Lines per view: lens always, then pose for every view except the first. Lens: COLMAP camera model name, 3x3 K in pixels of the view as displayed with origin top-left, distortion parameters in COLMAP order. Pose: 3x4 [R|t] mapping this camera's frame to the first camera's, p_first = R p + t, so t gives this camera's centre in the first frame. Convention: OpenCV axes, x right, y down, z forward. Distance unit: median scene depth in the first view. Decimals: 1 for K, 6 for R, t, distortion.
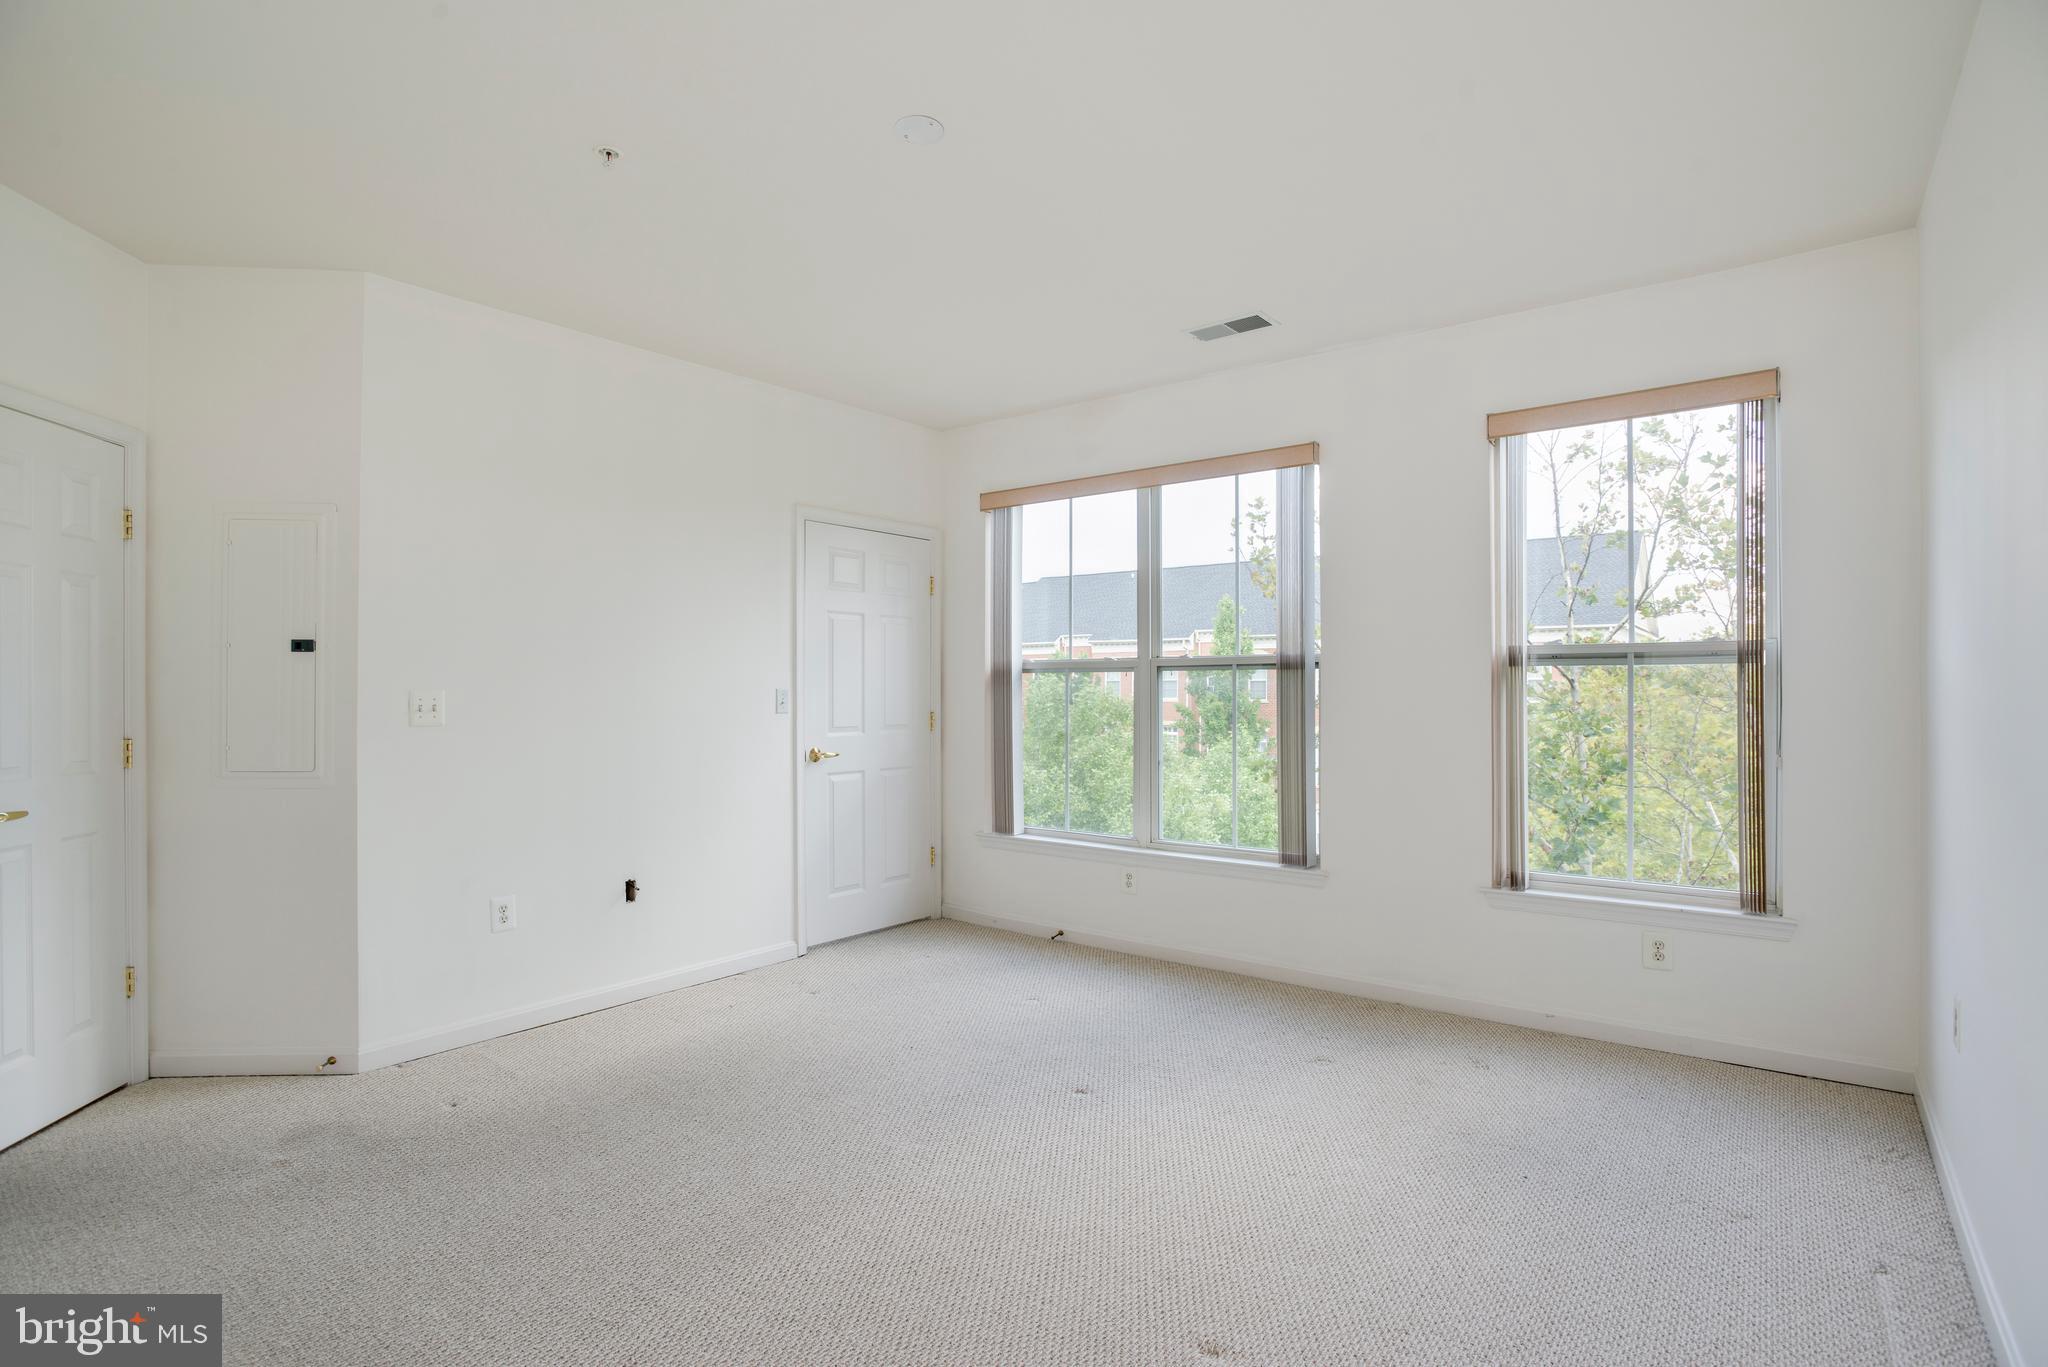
lens RADIAL K [[991.1, 0, 1021.4], [0, 991.1, 692.5], [0, 0, 1]] dist [-0.052551, 0.016393]
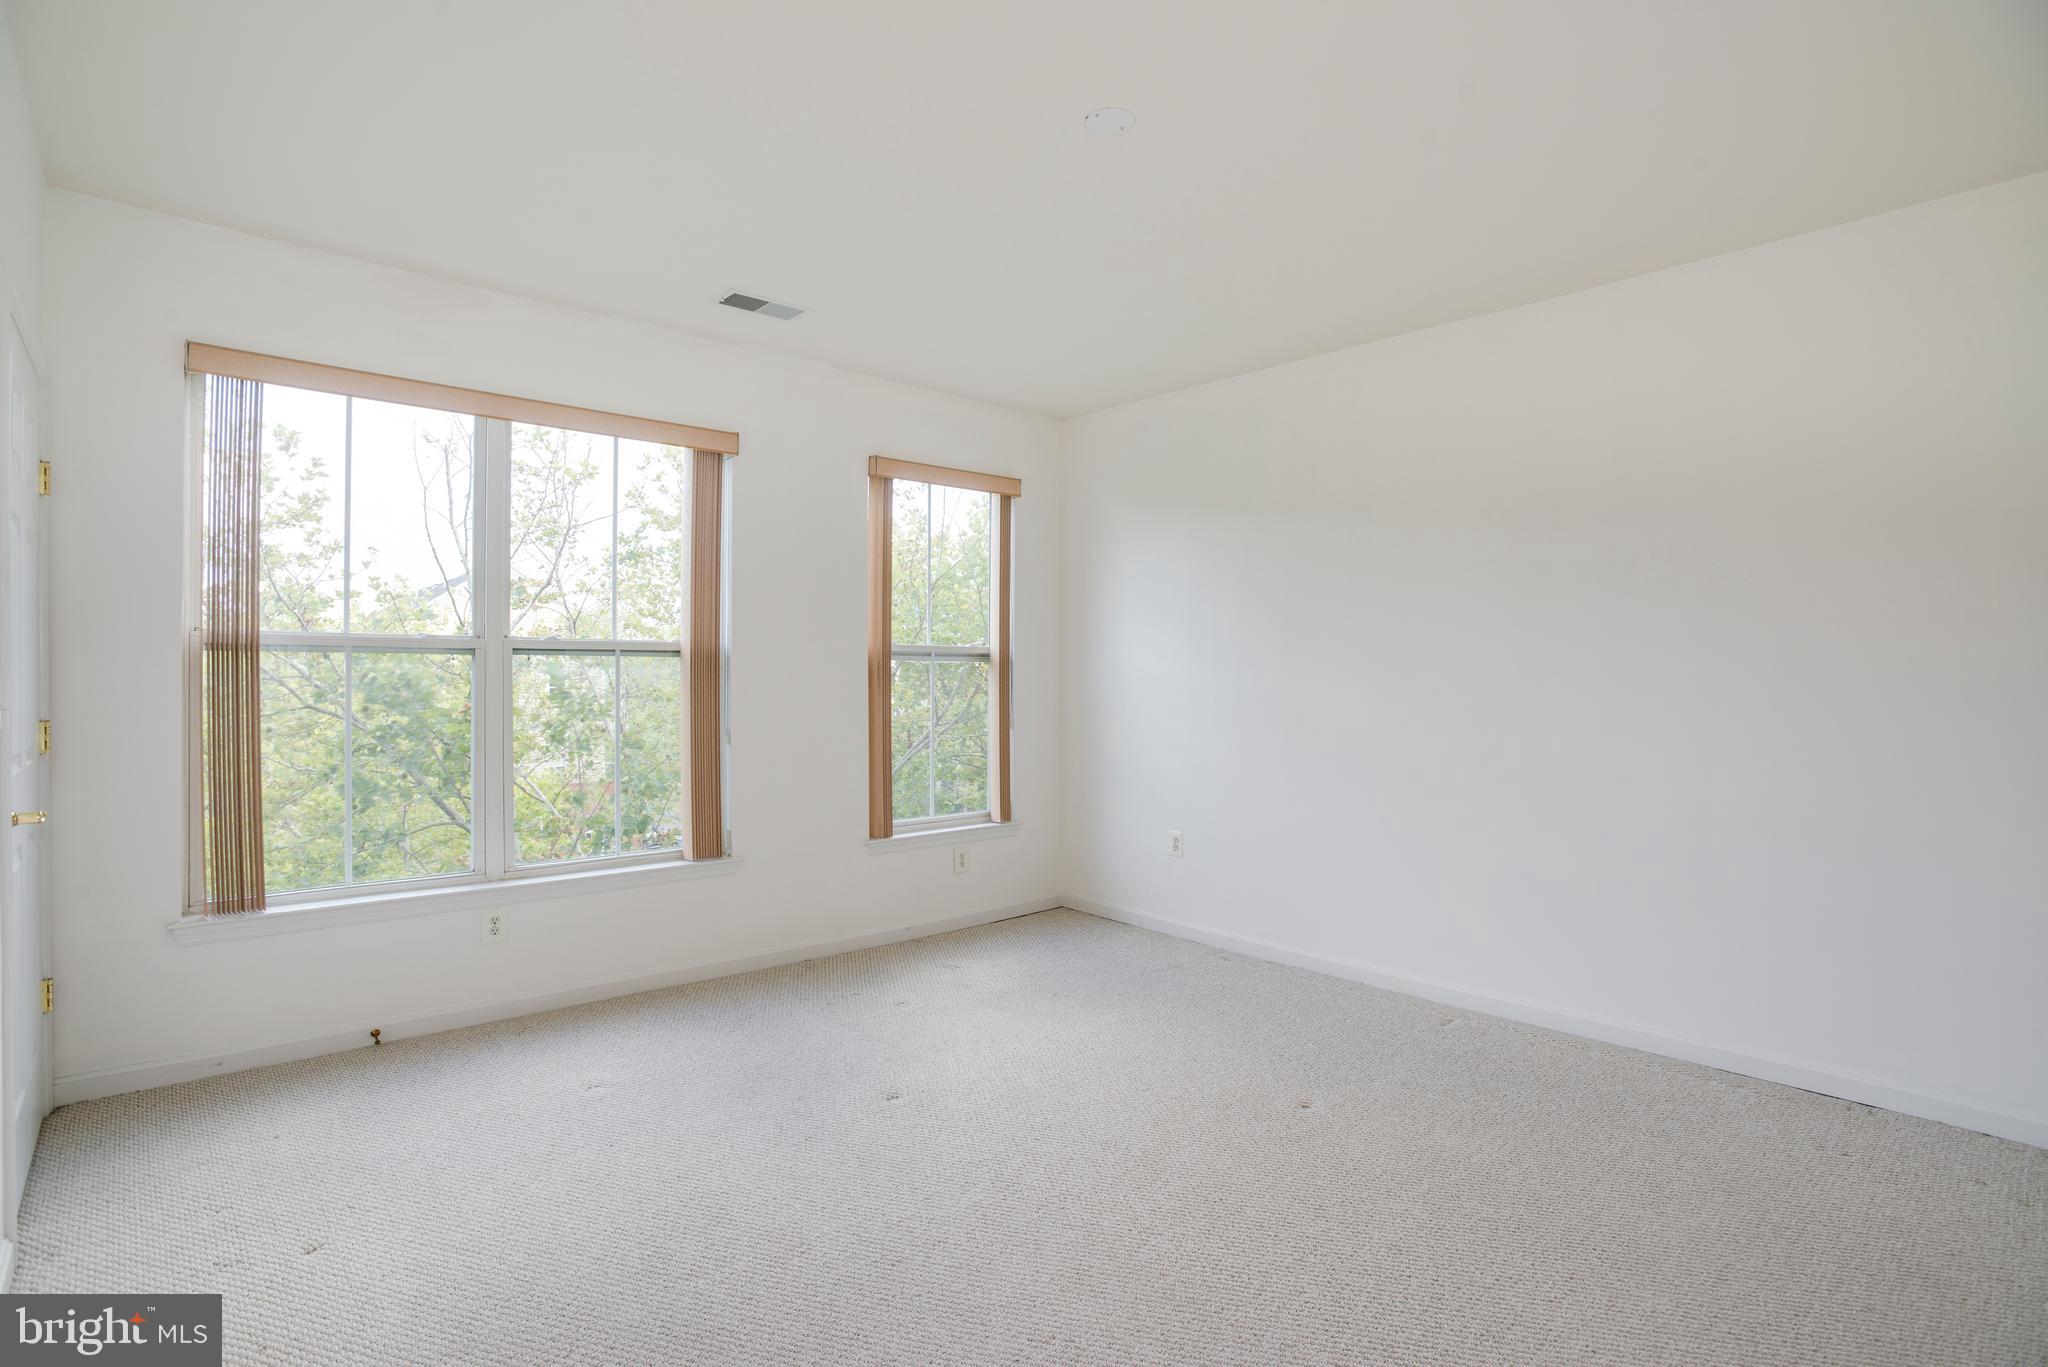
lens RADIAL K [[996.2, 0, 1028.6], [0, 996.2, 678.6], [0, 0, 1]] dist [-0.031757, 0.016850]
pose [[0.194857, 0.001609, 0.980830, -0.550067], [0.001658, 0.999997, -0.001970, -0.000096], [-0.980830, 0.002010, 0.194853, 0.432077]]
